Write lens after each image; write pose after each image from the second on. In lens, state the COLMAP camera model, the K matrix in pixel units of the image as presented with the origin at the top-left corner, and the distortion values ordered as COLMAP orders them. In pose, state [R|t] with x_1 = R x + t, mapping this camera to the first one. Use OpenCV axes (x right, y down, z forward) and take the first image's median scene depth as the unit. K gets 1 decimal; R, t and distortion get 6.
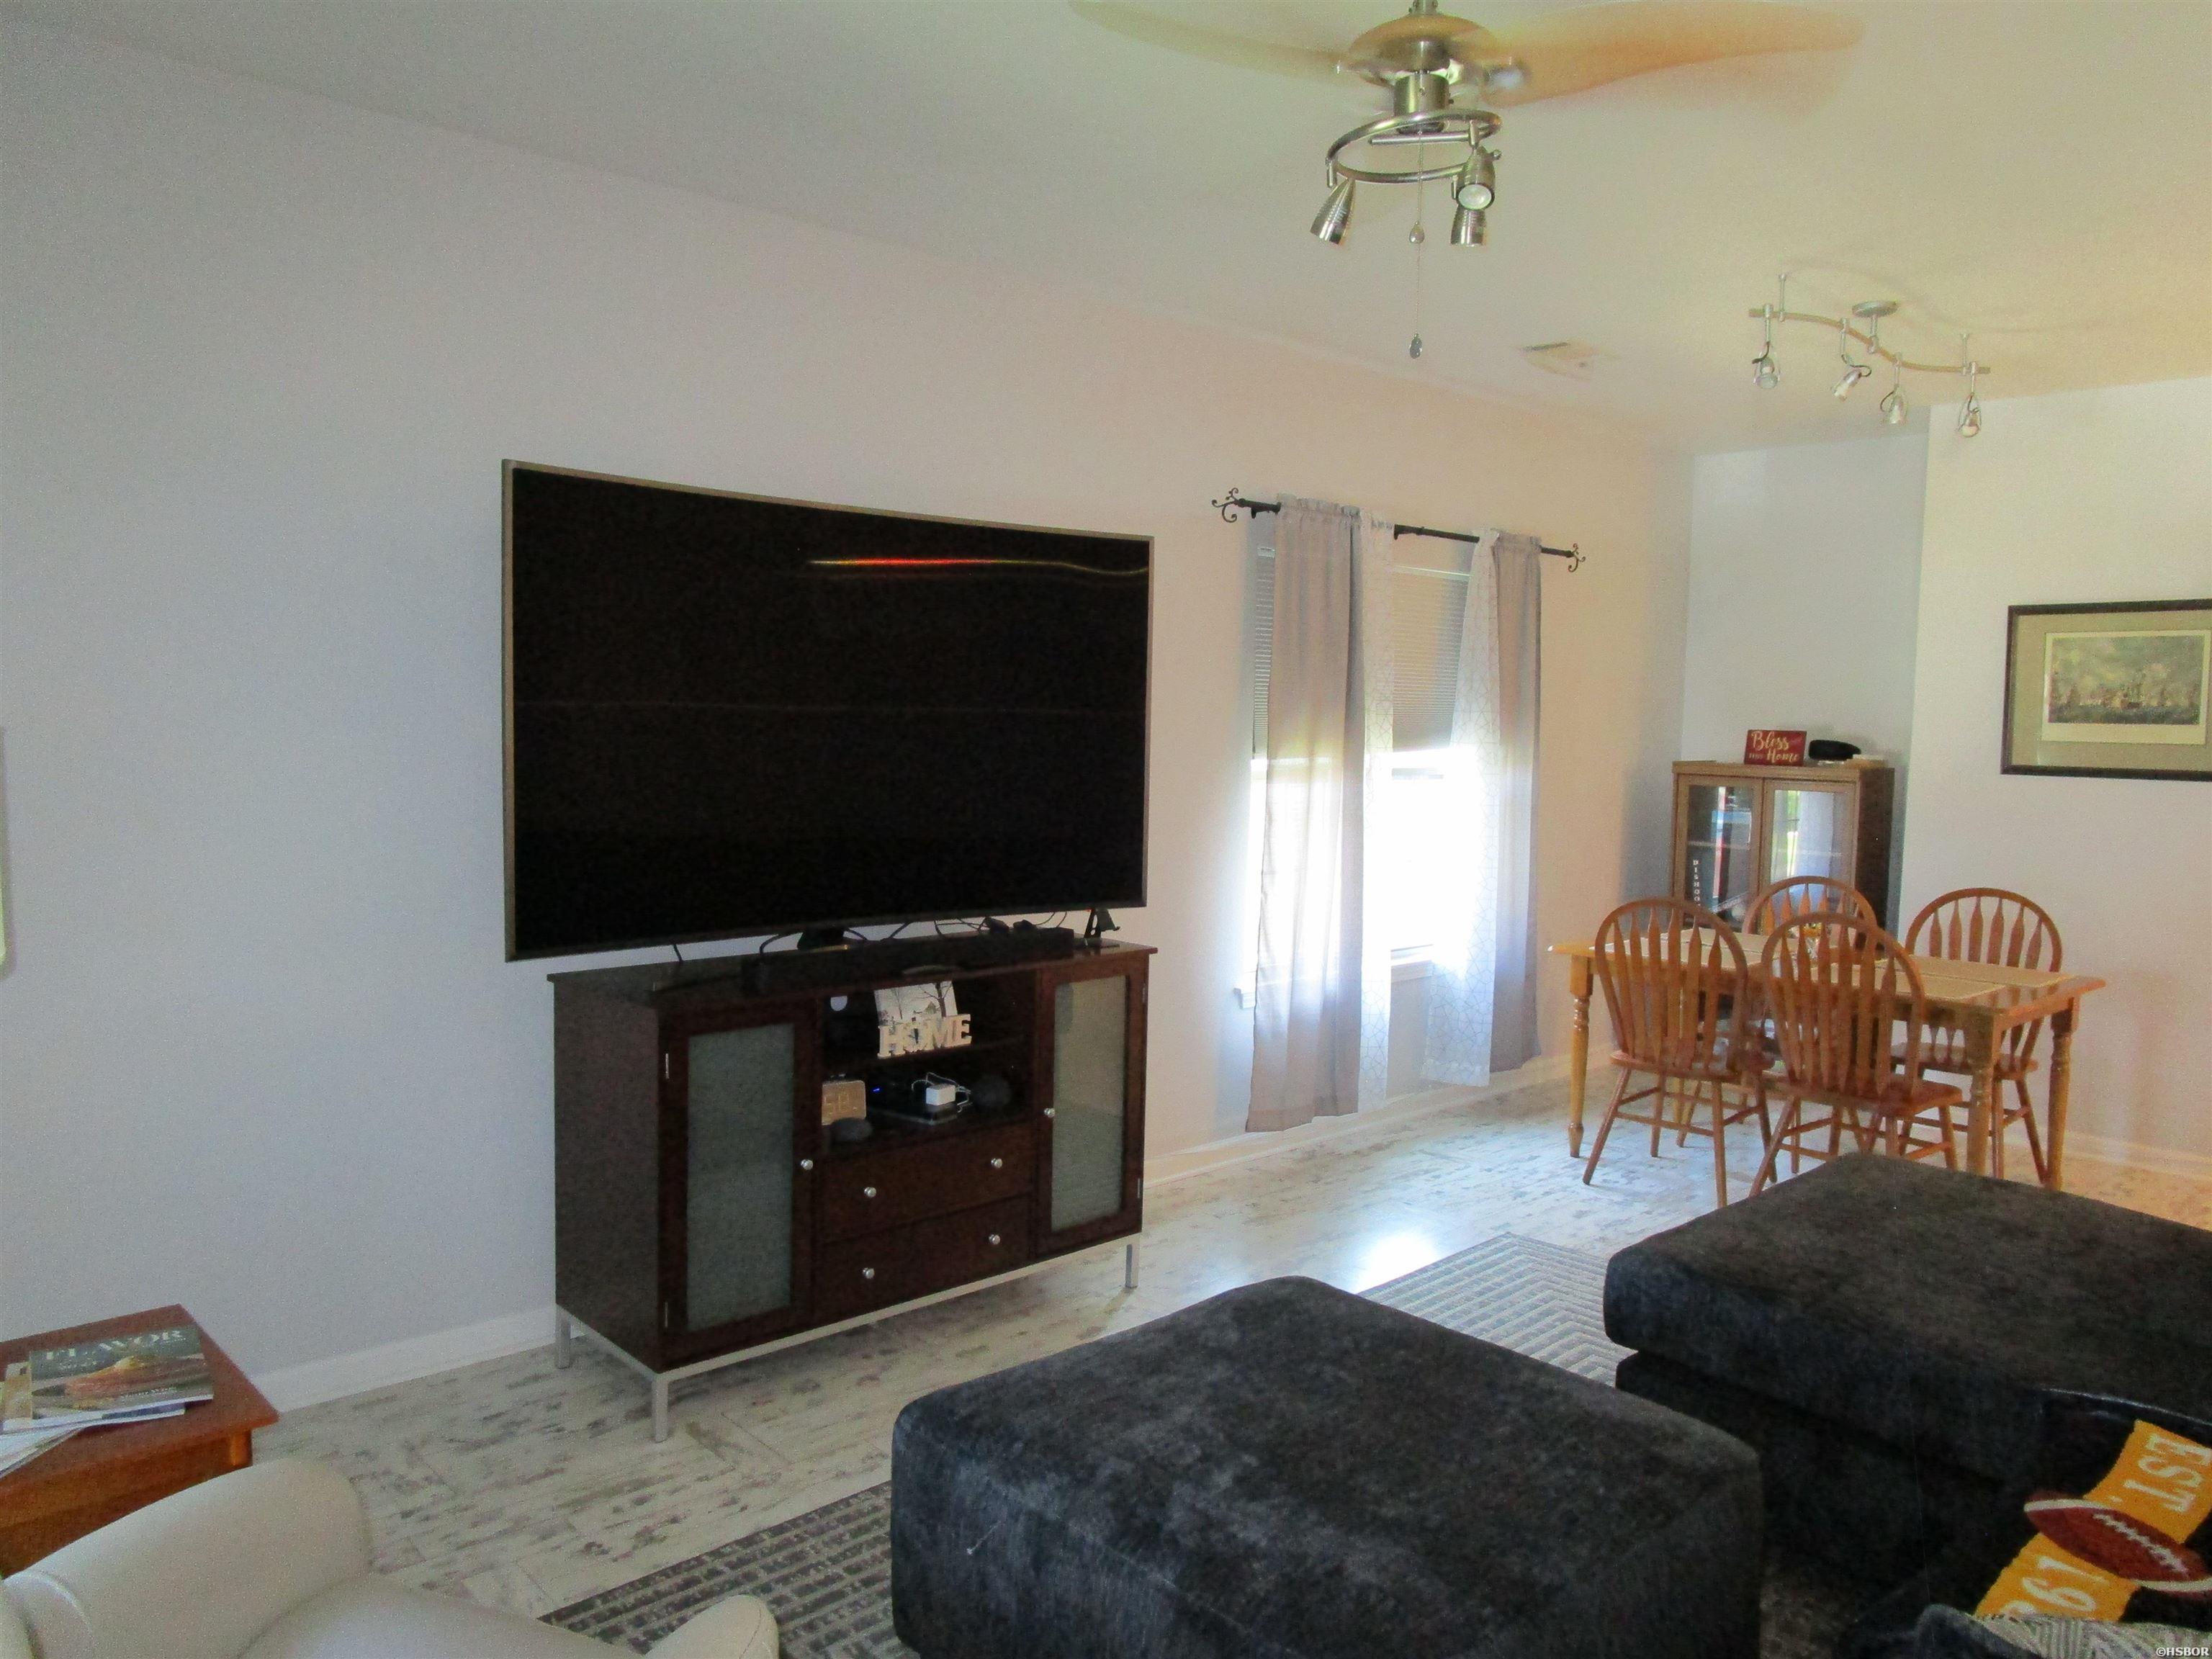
lens RADIAL K [[1564.1, 0, 1110.2], [0, 1564.1, 825.0], [0, 0, 1]] dist [-0.041001, 0.015861]
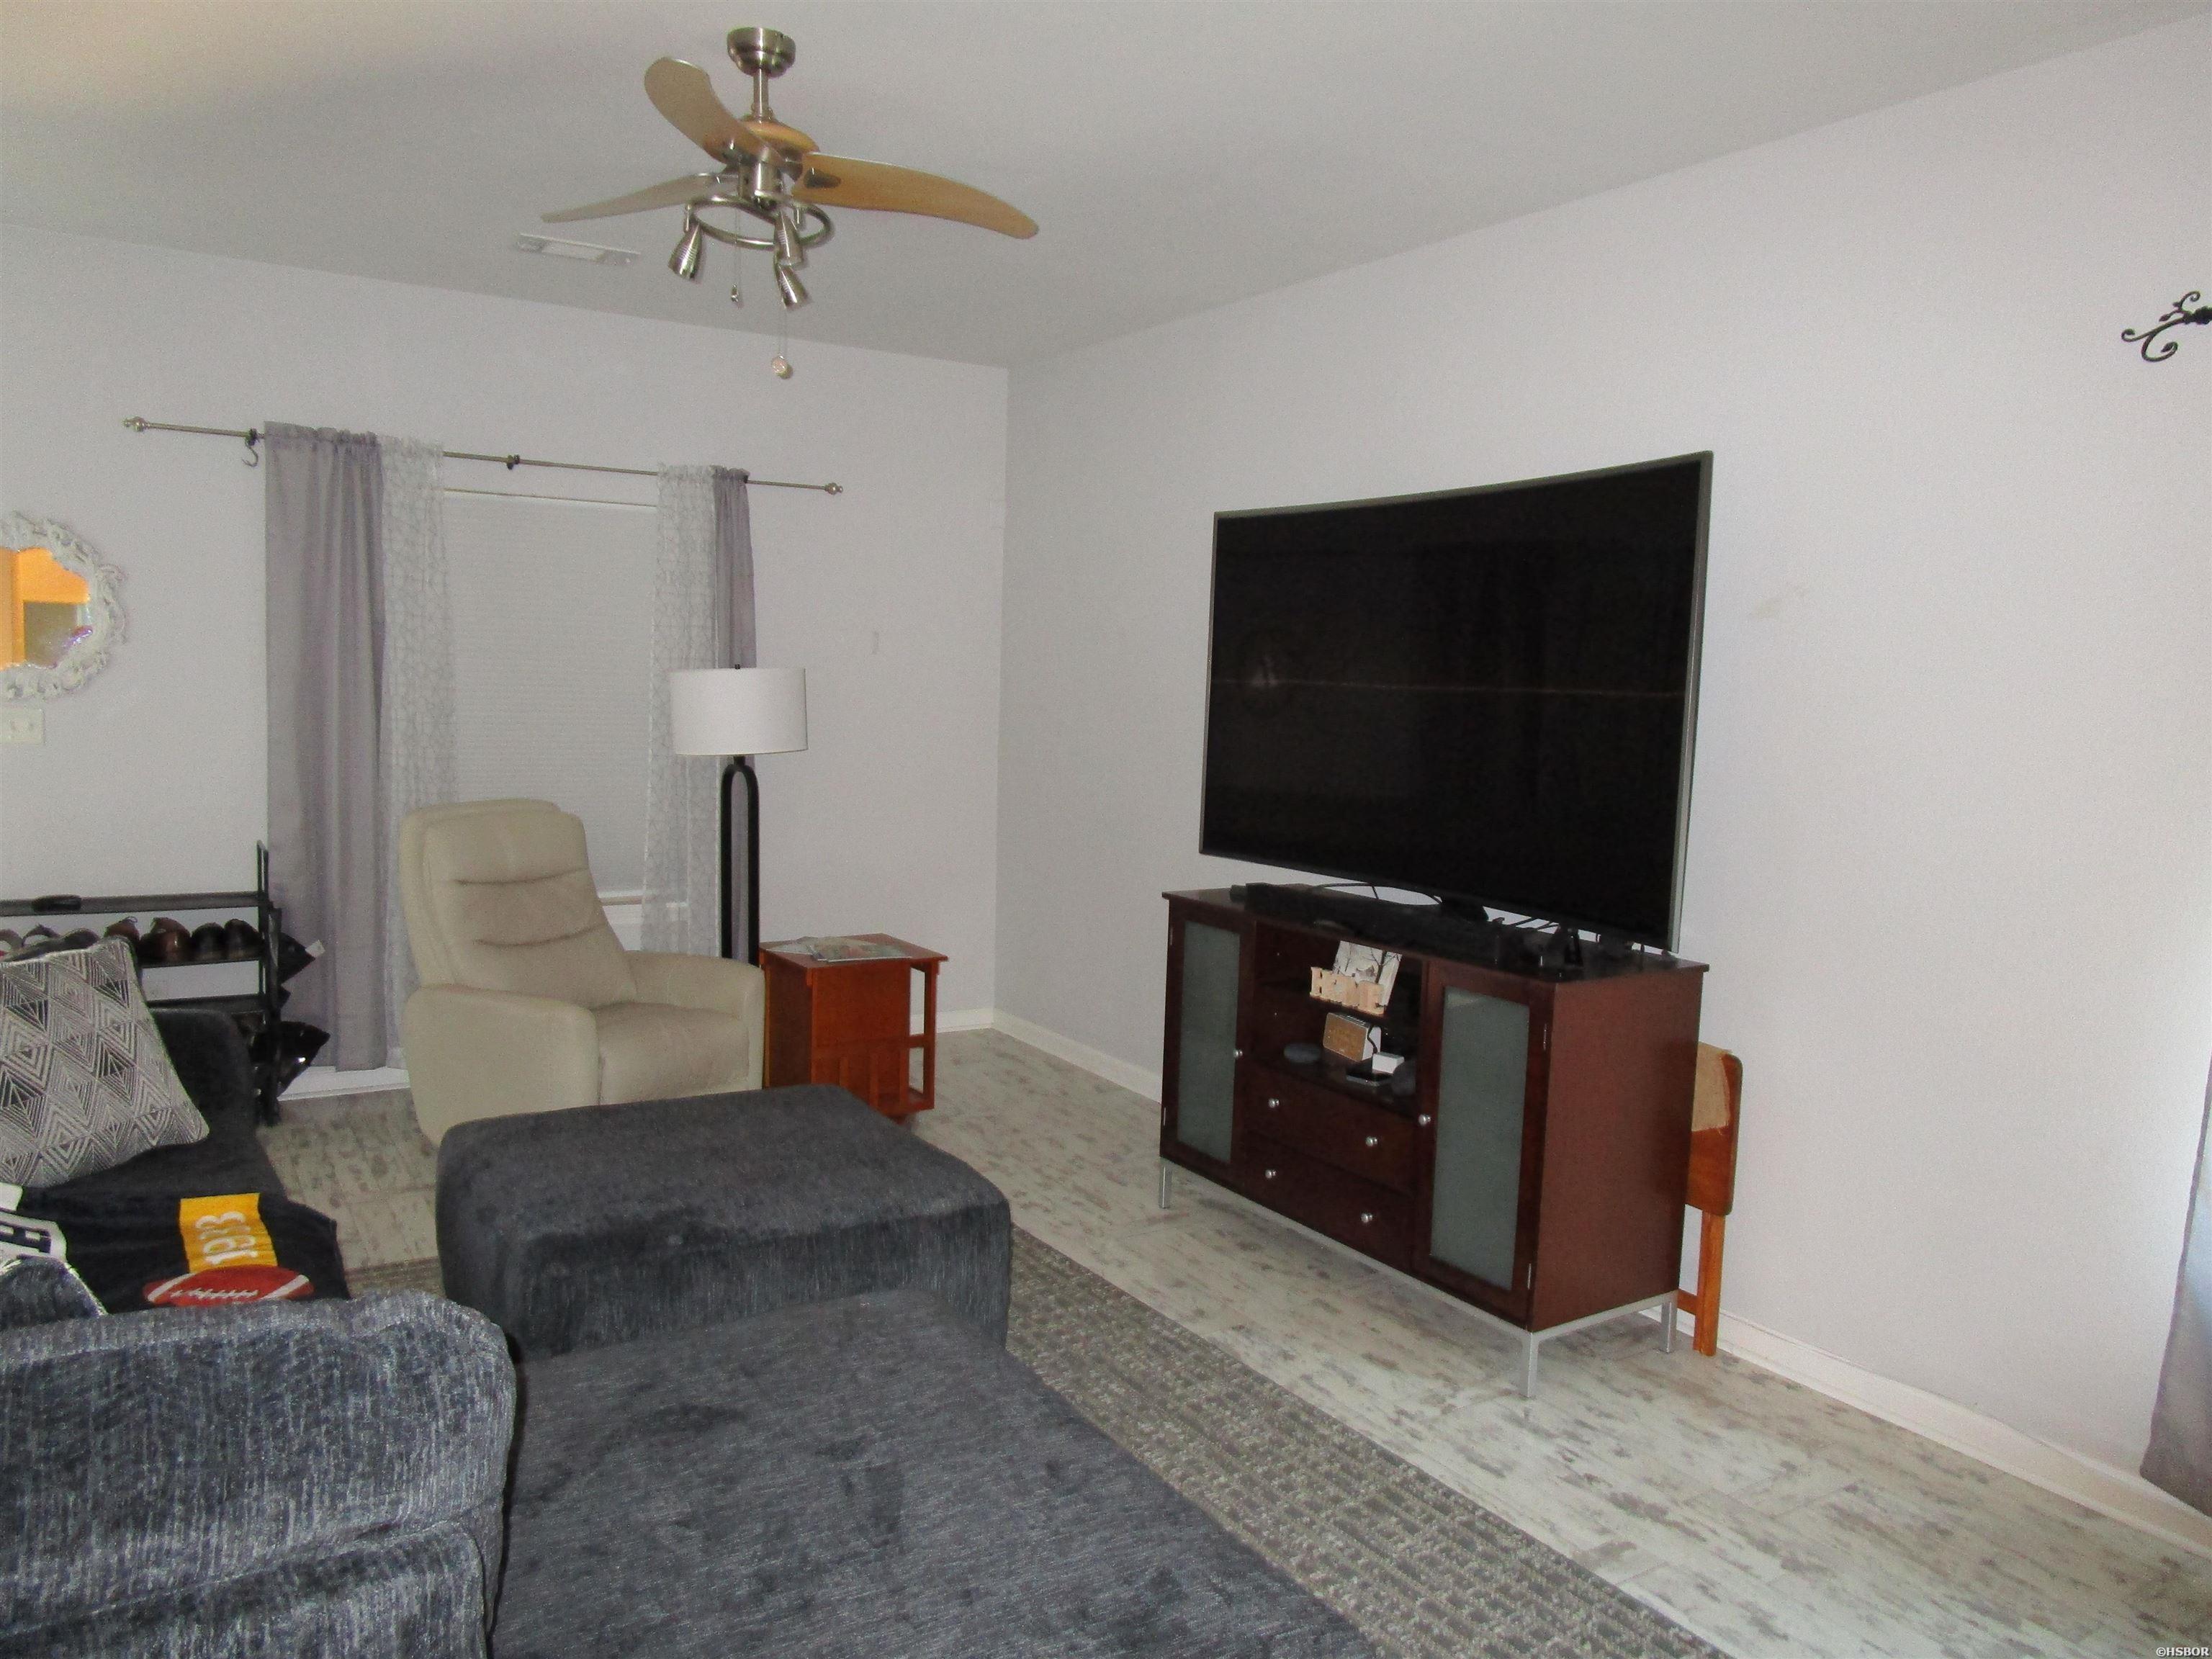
lens RADIAL K [[1564.1, 0, 1109.9], [0, 1564.1, 832.9], [0, 0, 1]] dist [-0.041001, 0.015861]
pose [[-0.179631, 0.066561, -0.981480, 0.803622], [-0.111789, 0.989864, 0.087589, -0.038798], [0.977362, 0.125453, -0.170369, 0.867367]]
